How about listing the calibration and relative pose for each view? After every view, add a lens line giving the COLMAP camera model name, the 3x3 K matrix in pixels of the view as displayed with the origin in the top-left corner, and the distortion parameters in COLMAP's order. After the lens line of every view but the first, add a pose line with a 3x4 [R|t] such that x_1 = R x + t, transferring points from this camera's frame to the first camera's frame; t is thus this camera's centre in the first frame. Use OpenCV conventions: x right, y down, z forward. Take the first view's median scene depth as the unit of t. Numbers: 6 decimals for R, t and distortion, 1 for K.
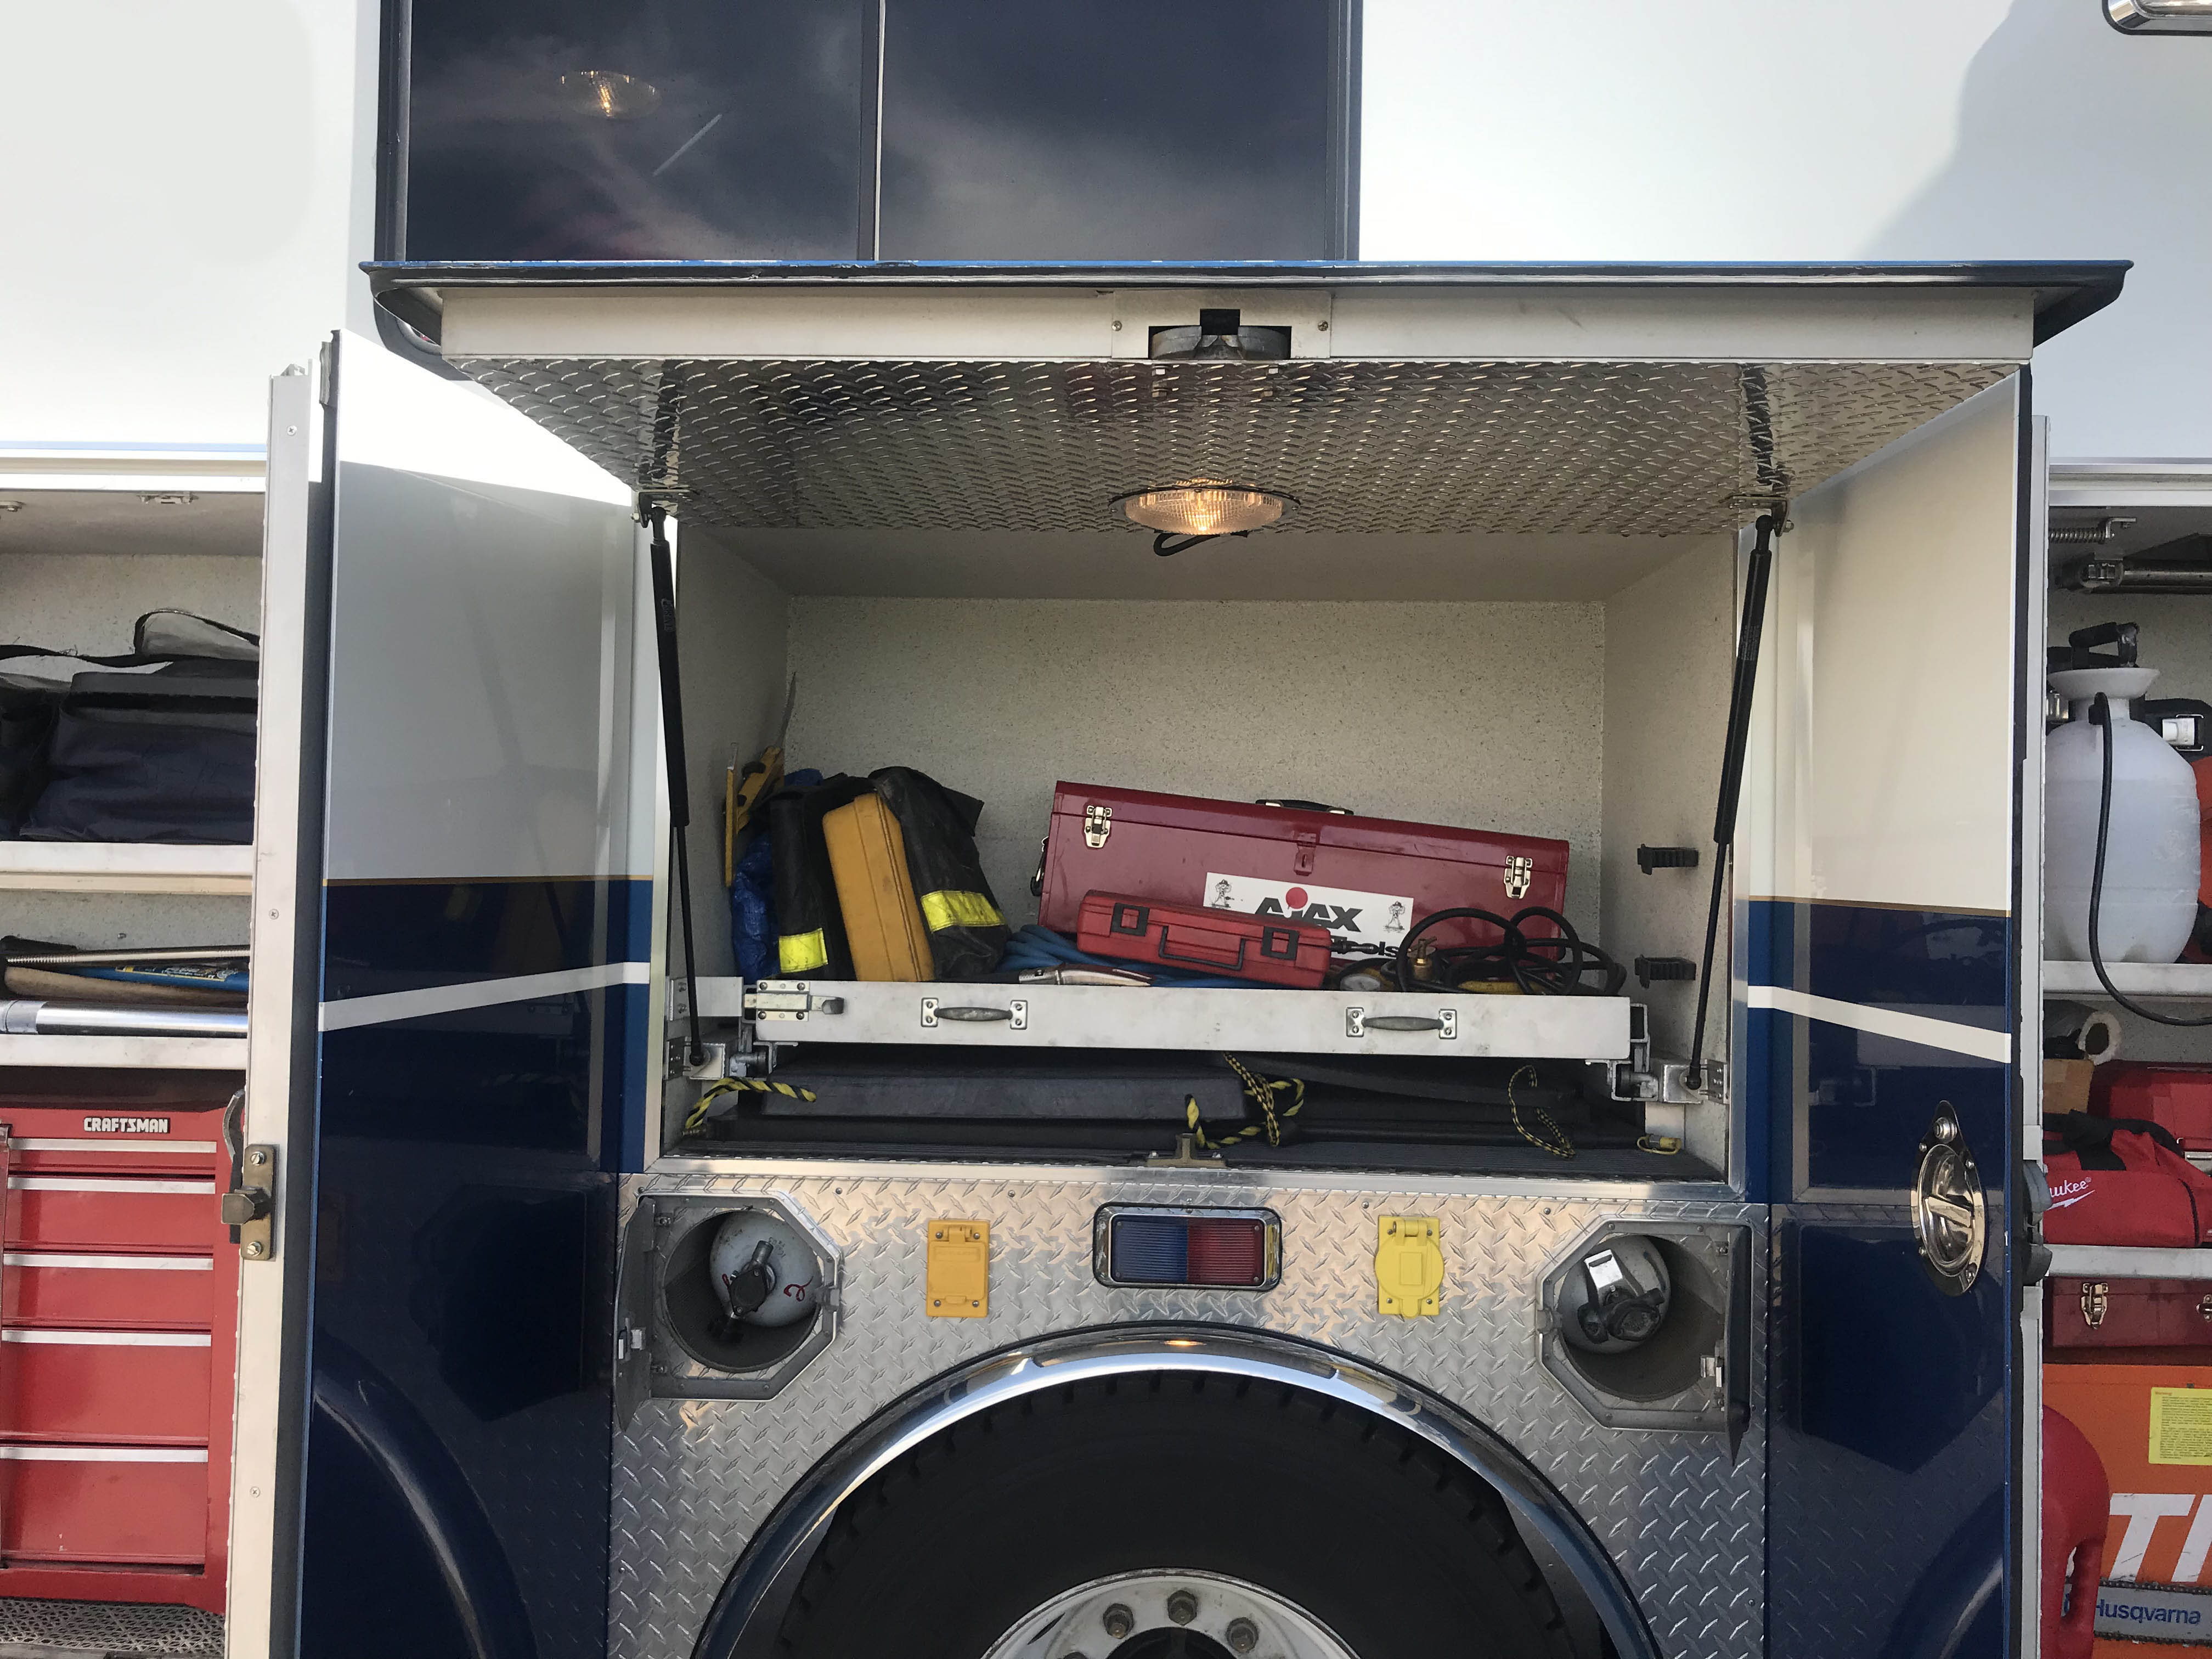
lens RADIAL K [[1766.6, 0, 1104.5], [0, 1766.6, 819.2], [0, 0, 1]] dist [0.037800, -0.081335]
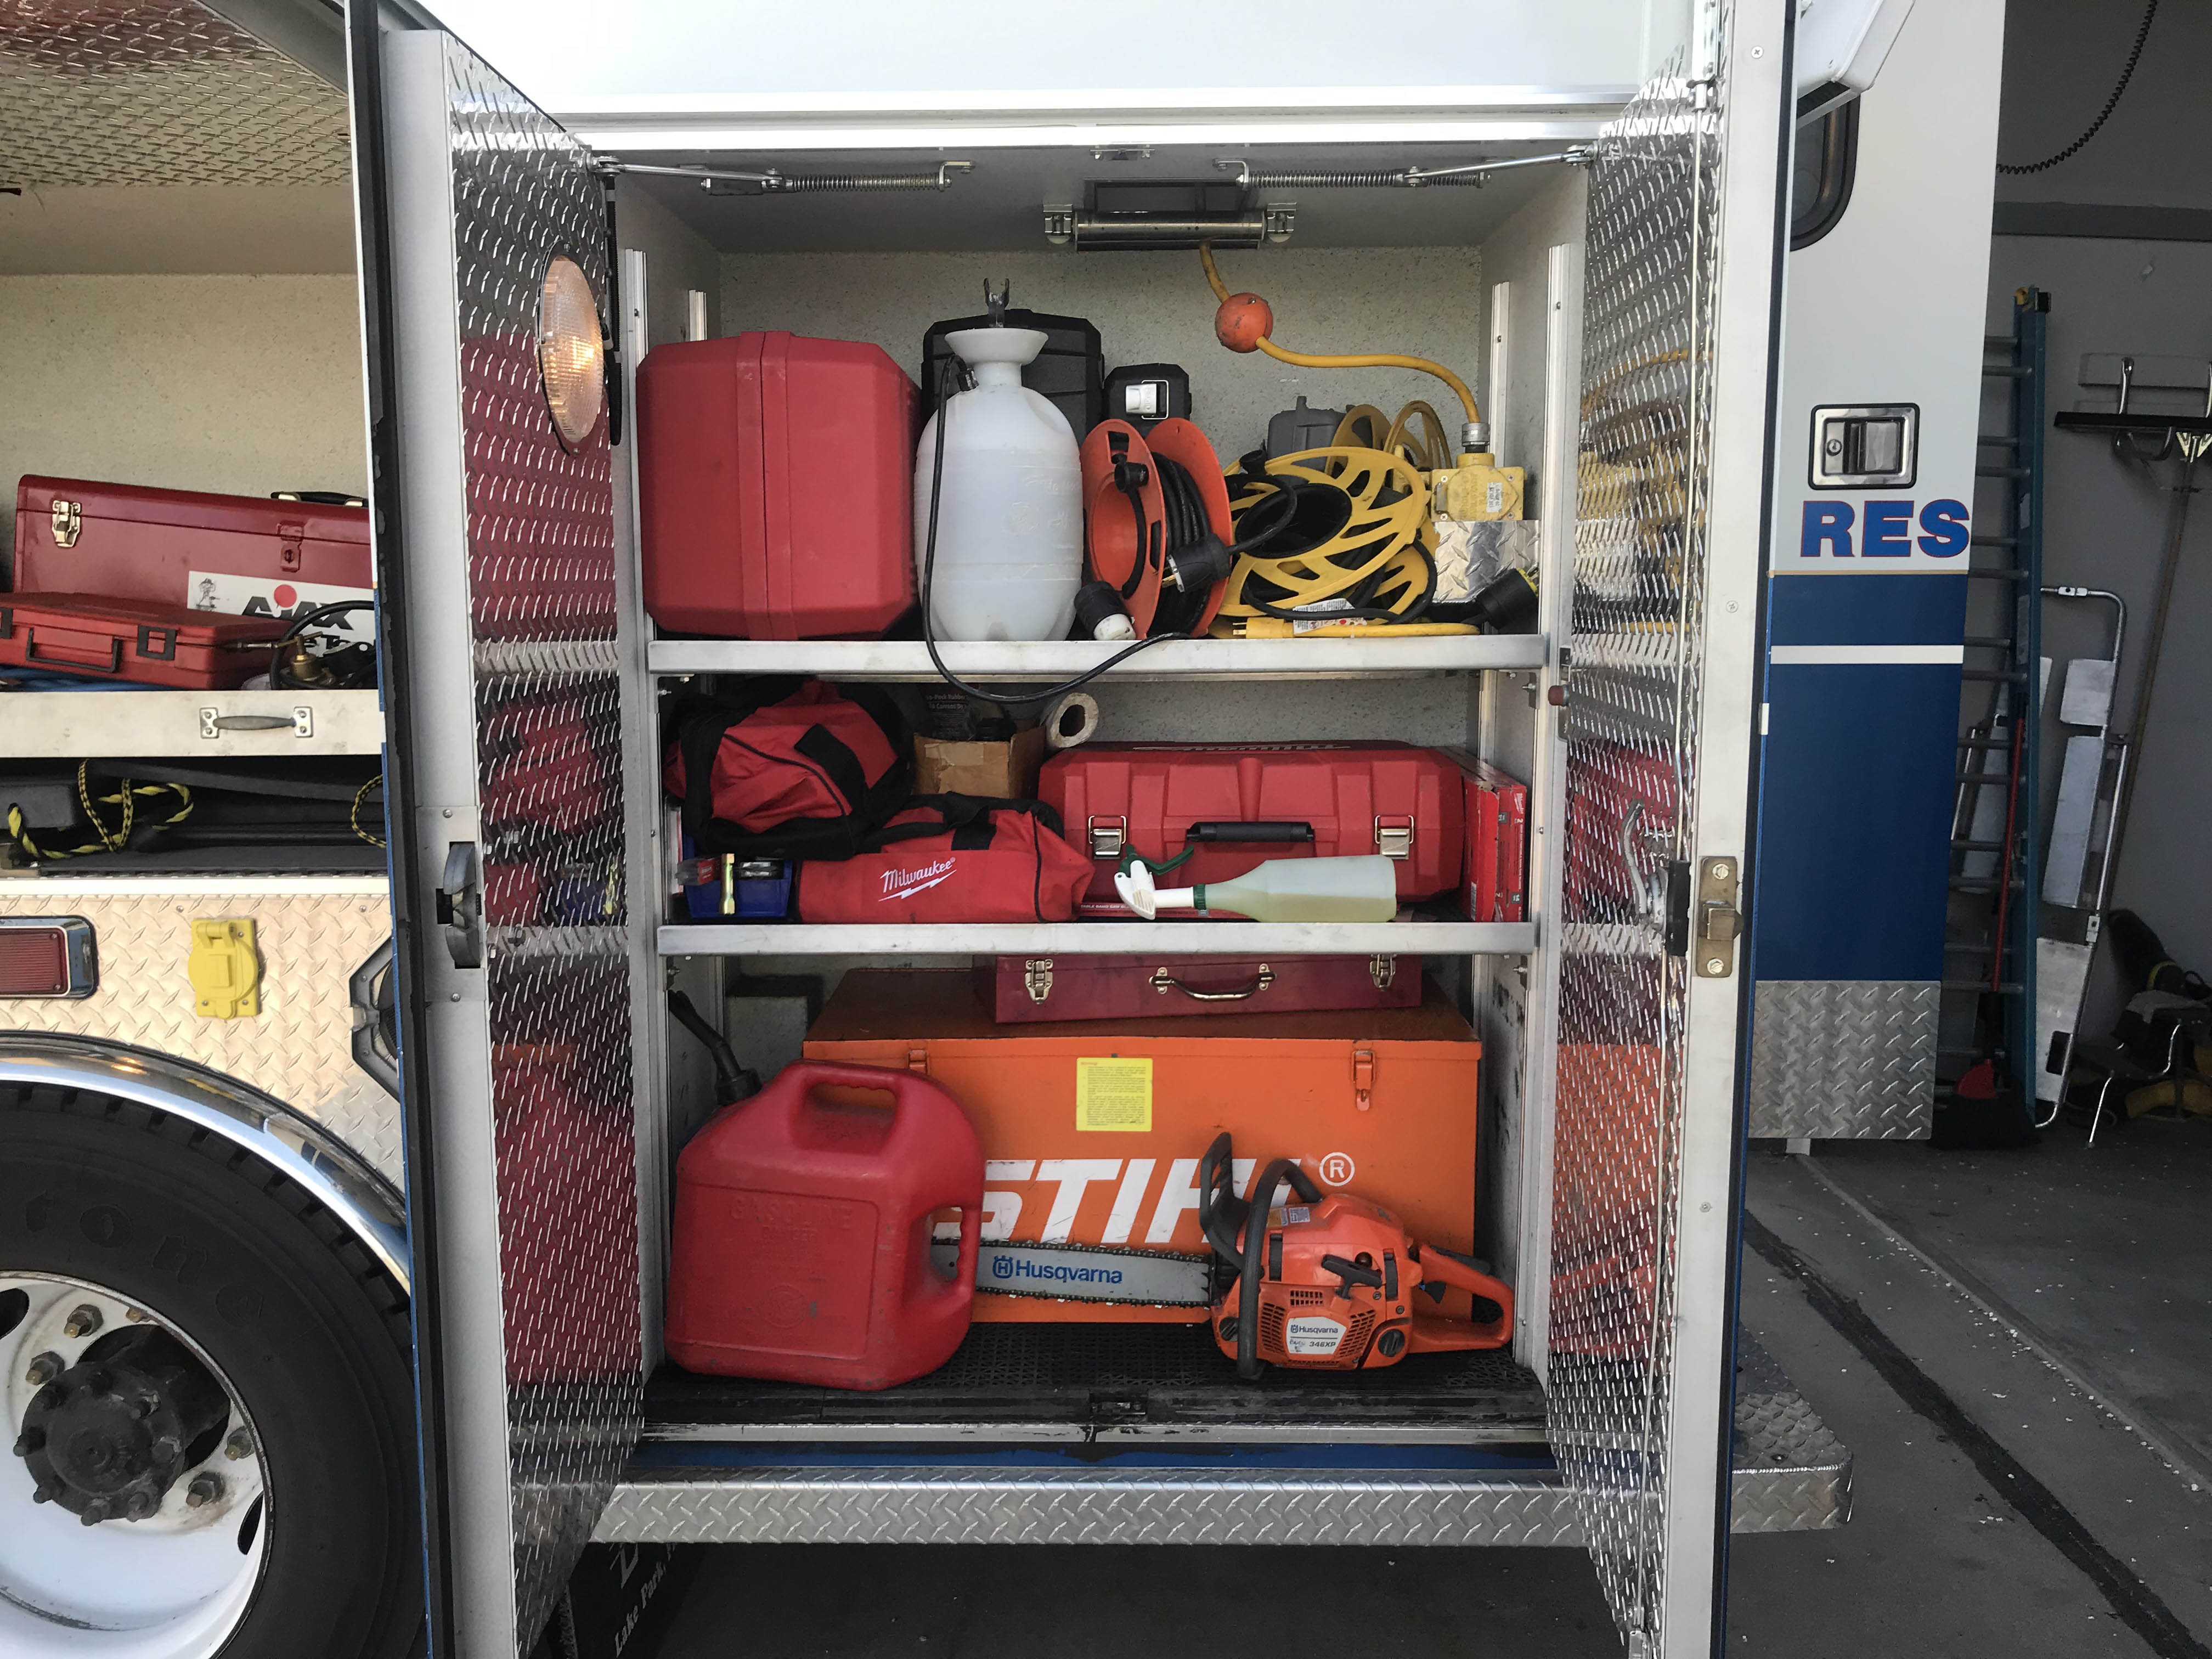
lens RADIAL K [[1770.6, 0, 1092.1], [0, 1770.6, 816.8], [0, 0, 1]] dist [0.078711, -0.078020]
pose [[0.998972, -0.030839, 0.033229, 0.567703], [0.025155, 0.986854, 0.159645, 0.020904], [-0.037716, -0.158645, 0.986615, 0.013118]]
